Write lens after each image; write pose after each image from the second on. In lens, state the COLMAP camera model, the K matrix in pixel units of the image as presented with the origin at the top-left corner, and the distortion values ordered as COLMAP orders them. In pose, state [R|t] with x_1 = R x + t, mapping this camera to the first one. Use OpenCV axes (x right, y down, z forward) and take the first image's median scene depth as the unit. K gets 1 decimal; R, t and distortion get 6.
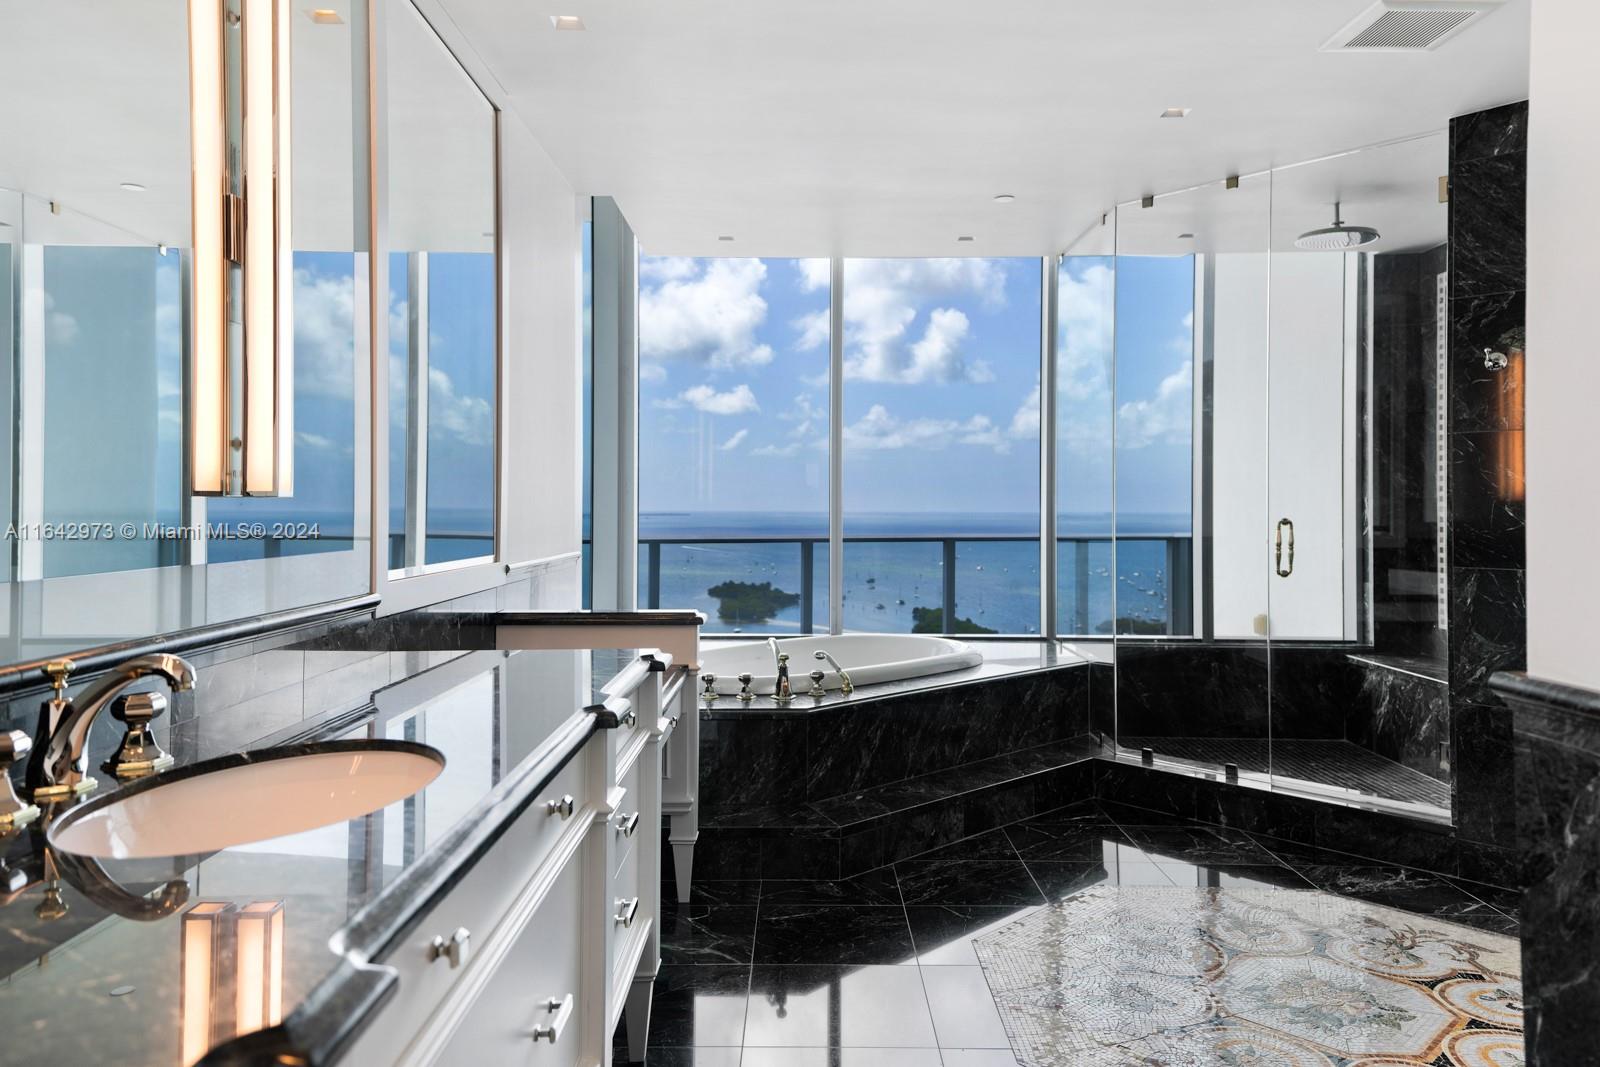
lens RADIAL K [[1129.3, 0, 799.6], [0, 1129.3, 524.2], [0, 0, 1]] dist [0.007031, 0.001581]
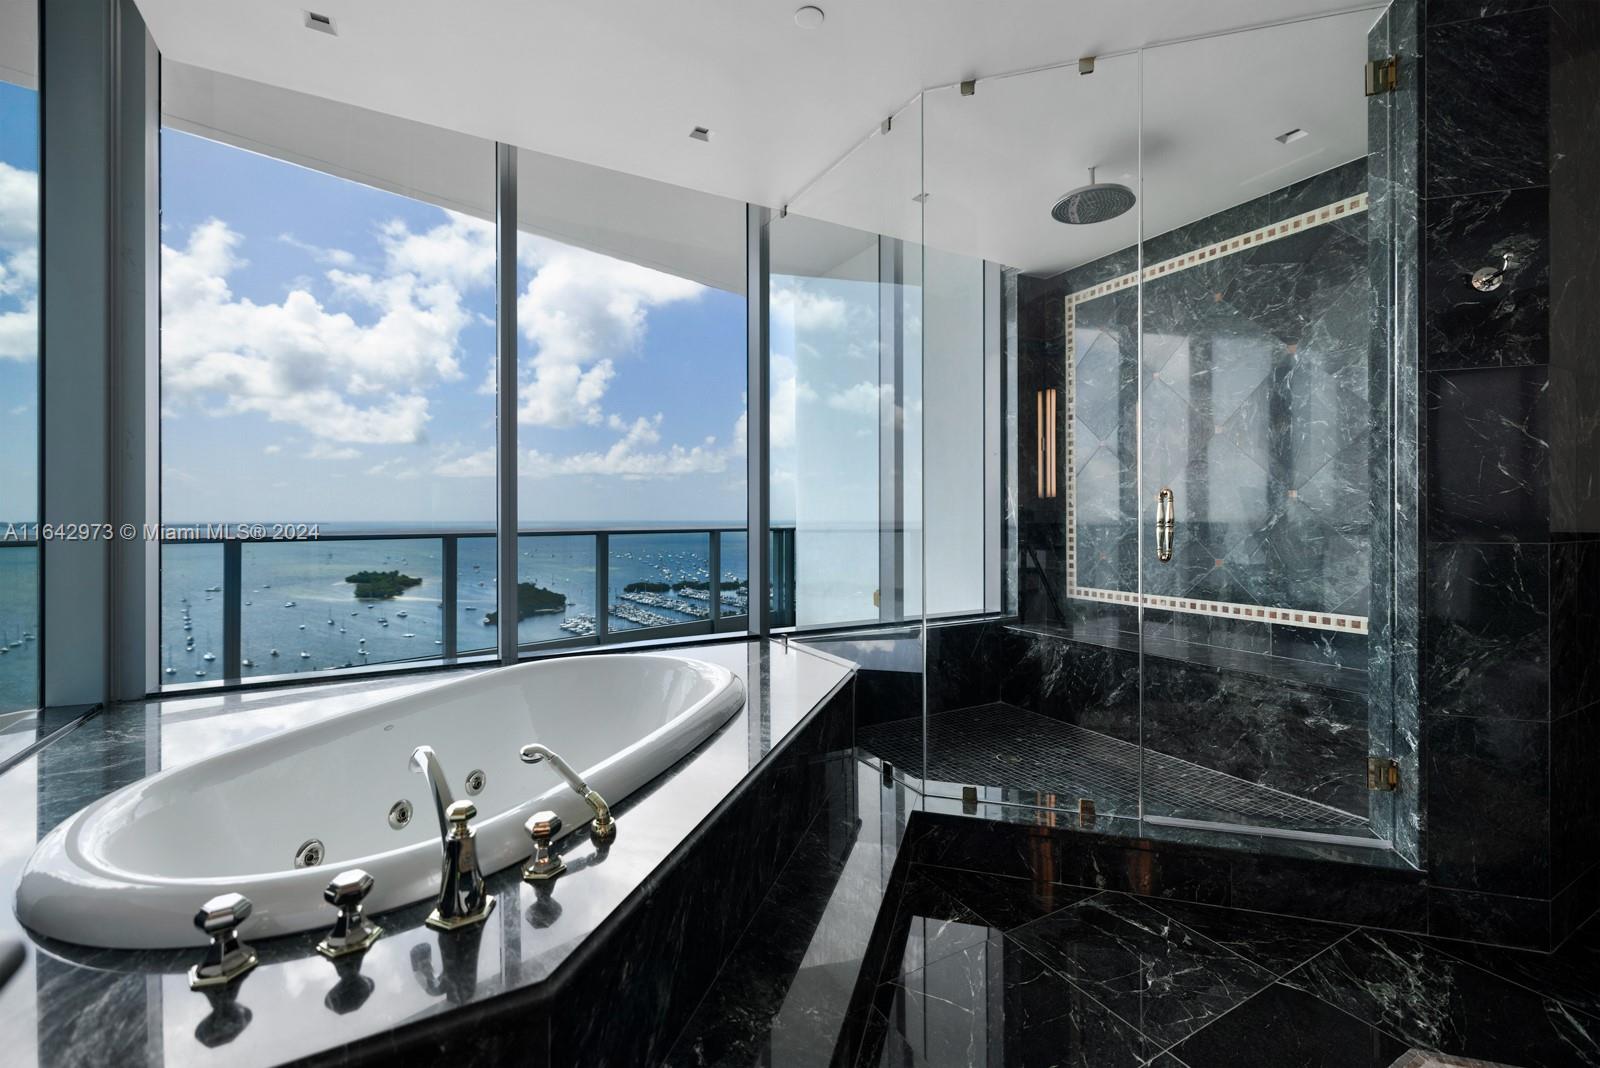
lens RADIAL K [[715.7, 0, 826.7], [0, 715.7, 513.2], [0, 0, 1]] dist [0.000072, -0.000116]
pose [[0.870937, -0.005925, 0.491359, -0.027953], [0.014707, 0.999794, -0.014012, 0.018704], [-0.491174, 0.019430, 0.870845, 0.773937]]
